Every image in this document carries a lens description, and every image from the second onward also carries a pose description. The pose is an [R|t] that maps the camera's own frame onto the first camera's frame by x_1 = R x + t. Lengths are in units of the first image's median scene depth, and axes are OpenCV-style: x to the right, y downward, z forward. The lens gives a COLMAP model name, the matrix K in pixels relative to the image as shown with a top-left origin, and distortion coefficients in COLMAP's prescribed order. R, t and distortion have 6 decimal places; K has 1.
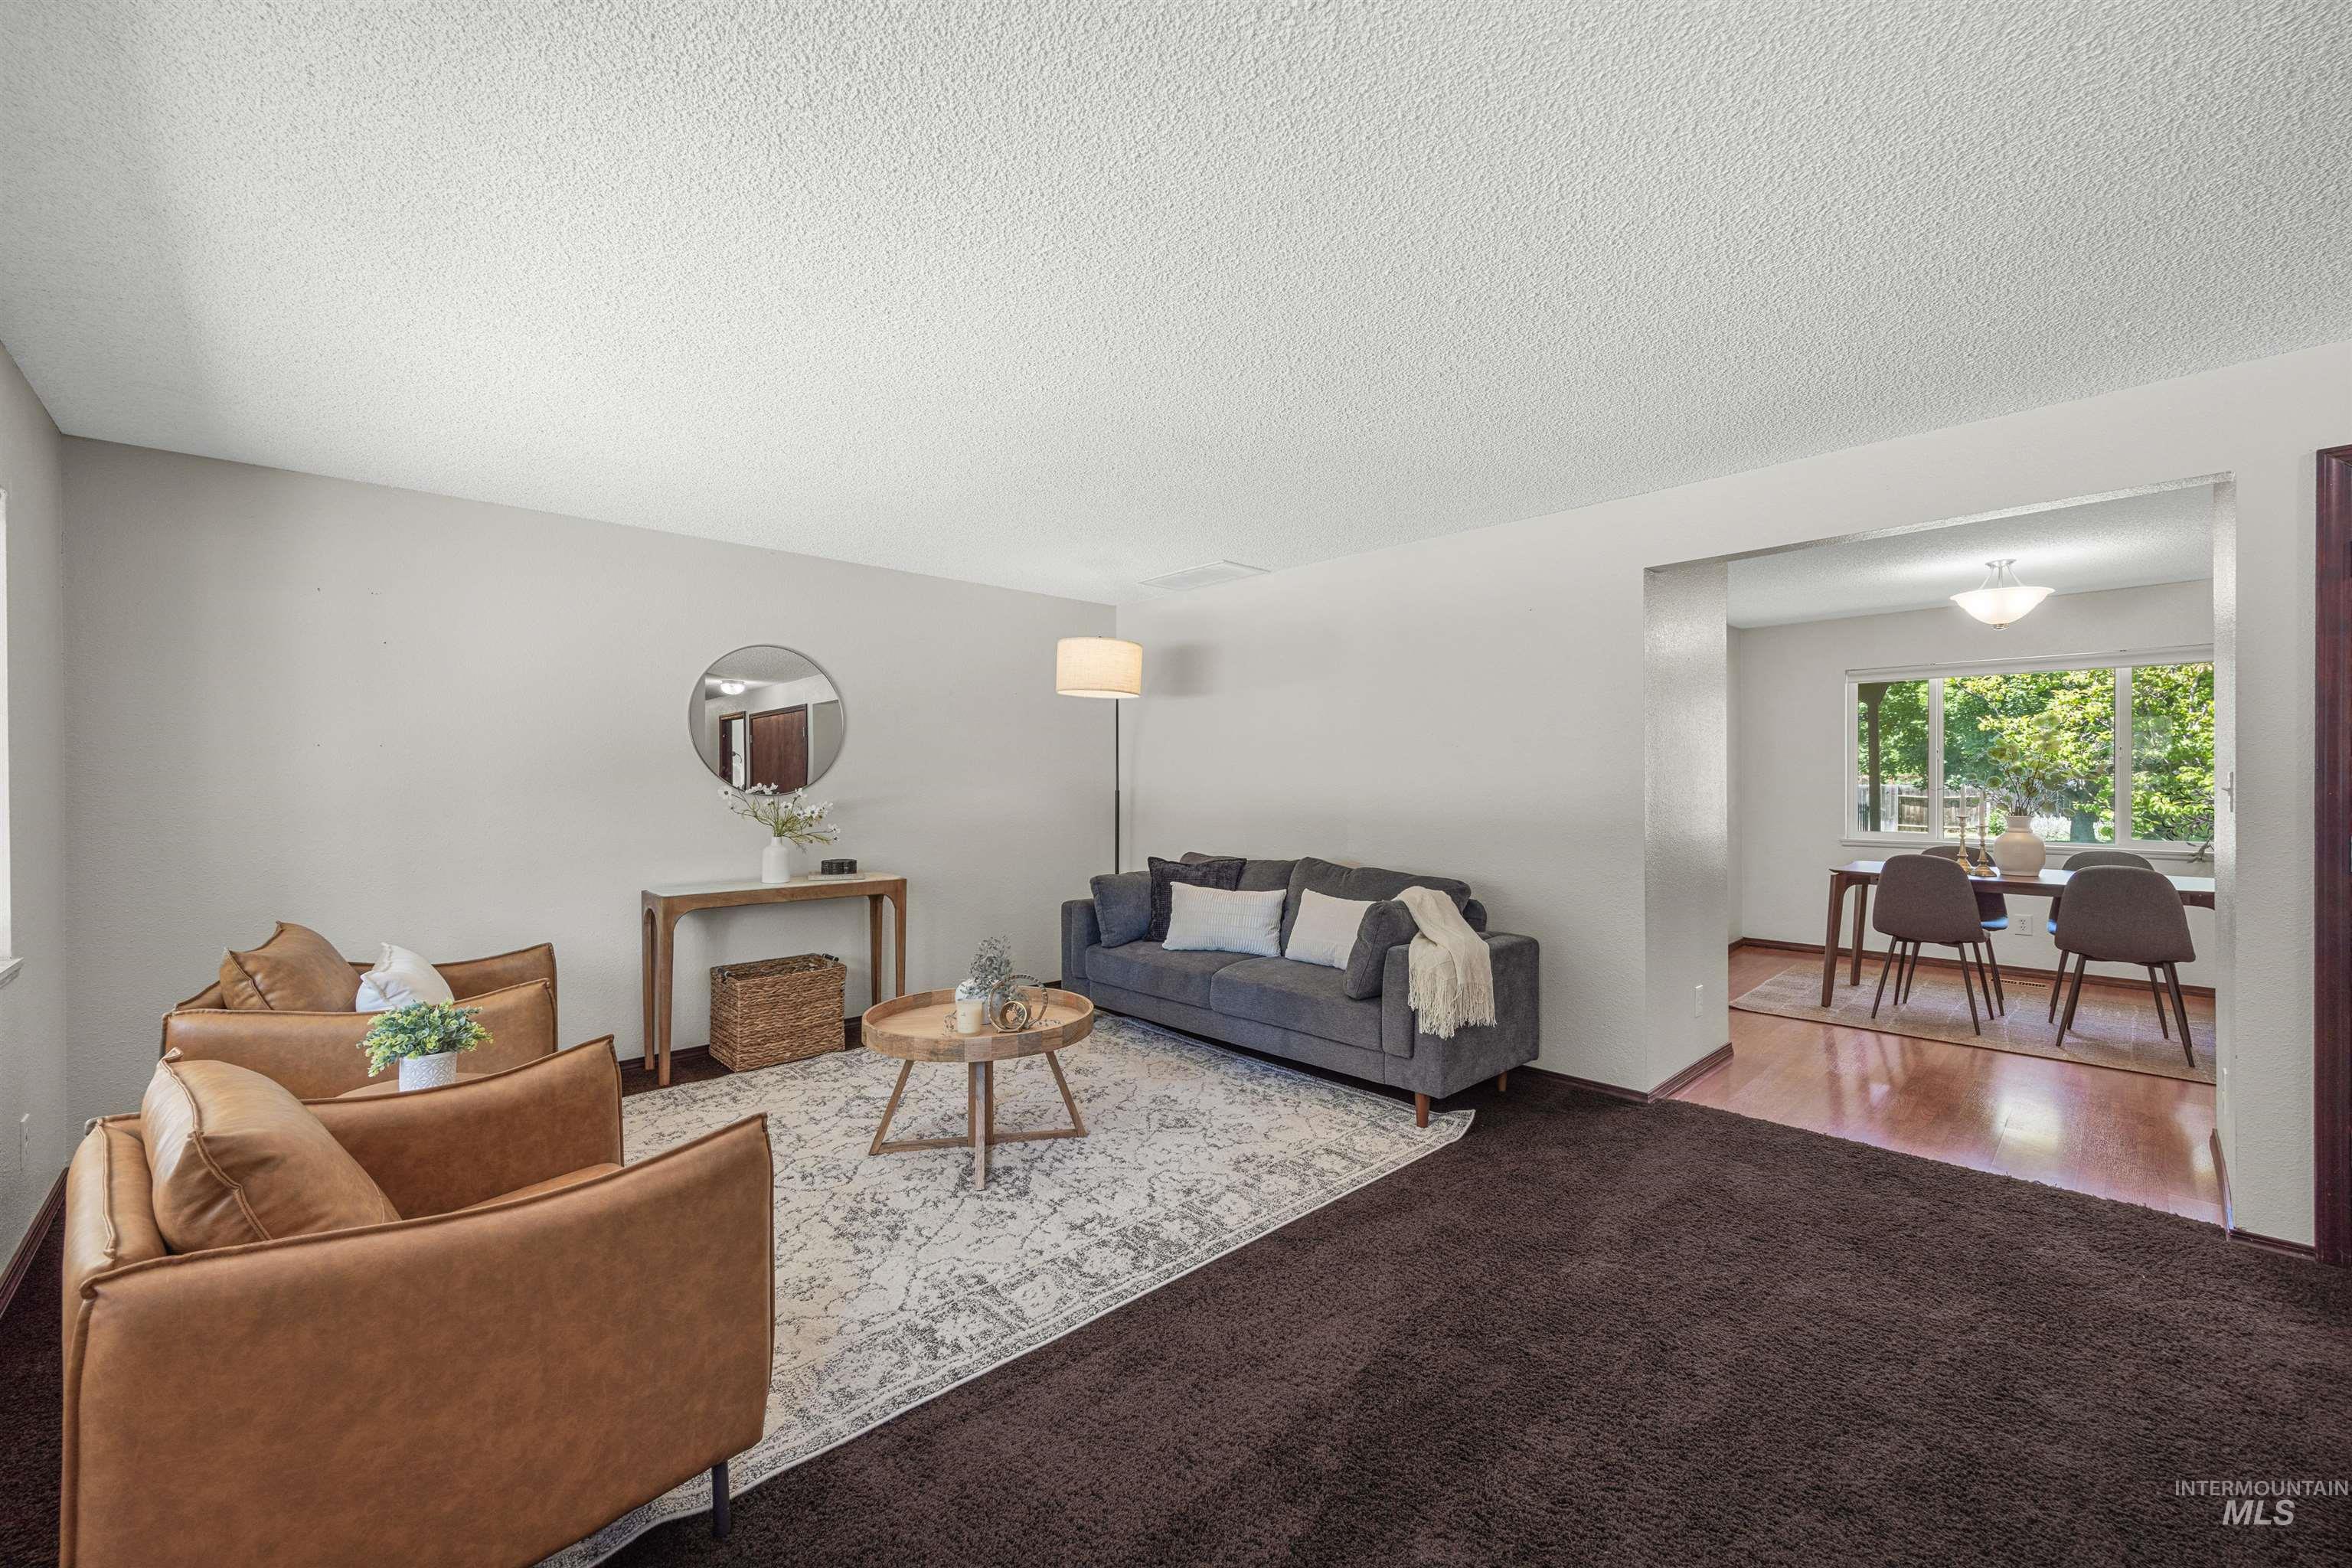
lens RADIAL K [[904.5, 0, 1177.2], [0, 904.5, 771.9], [0, 0, 1]] dist [0.001812, -0.000349]
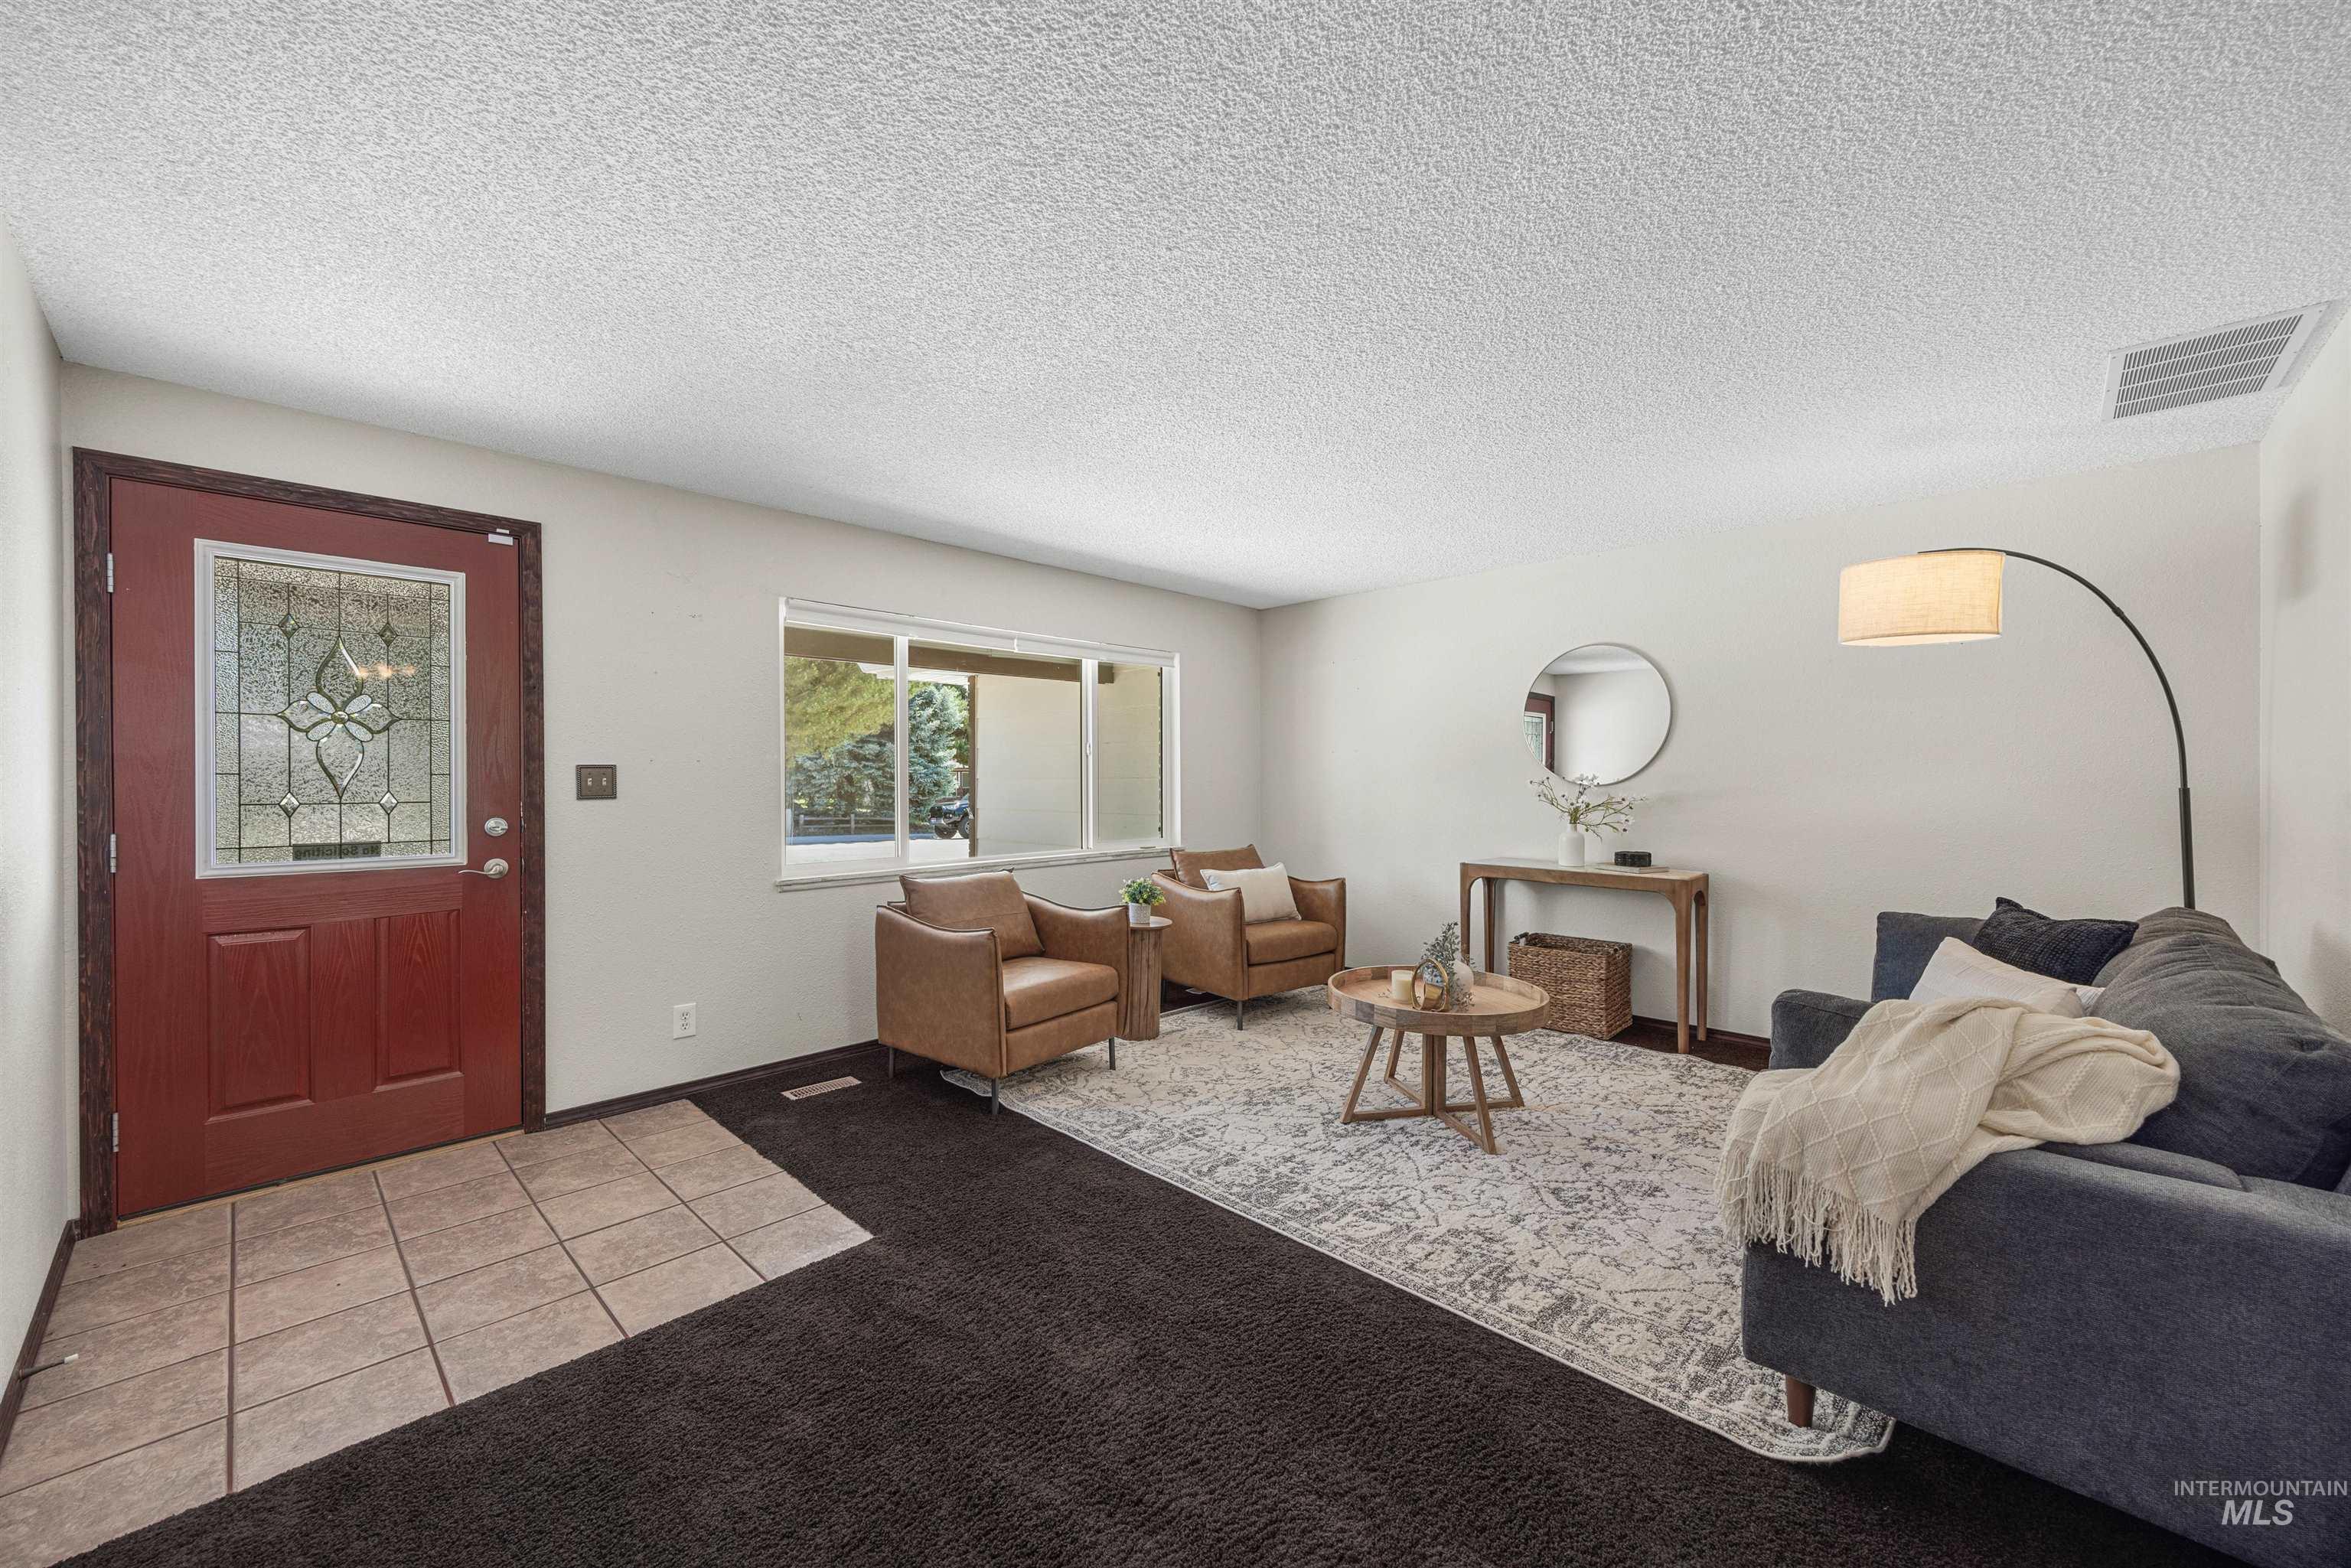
lens RADIAL K [[904.1, 0, 1172.6], [0, 904.1, 785.0], [0, 0, 1]] dist [0.001812, -0.000349]
pose [[0.047373, 0.015029, -0.998764, 0.913197], [0.012639, 0.999798, 0.015644, 0.004984], [0.998797, -0.013364, 0.047173, 0.716289]]
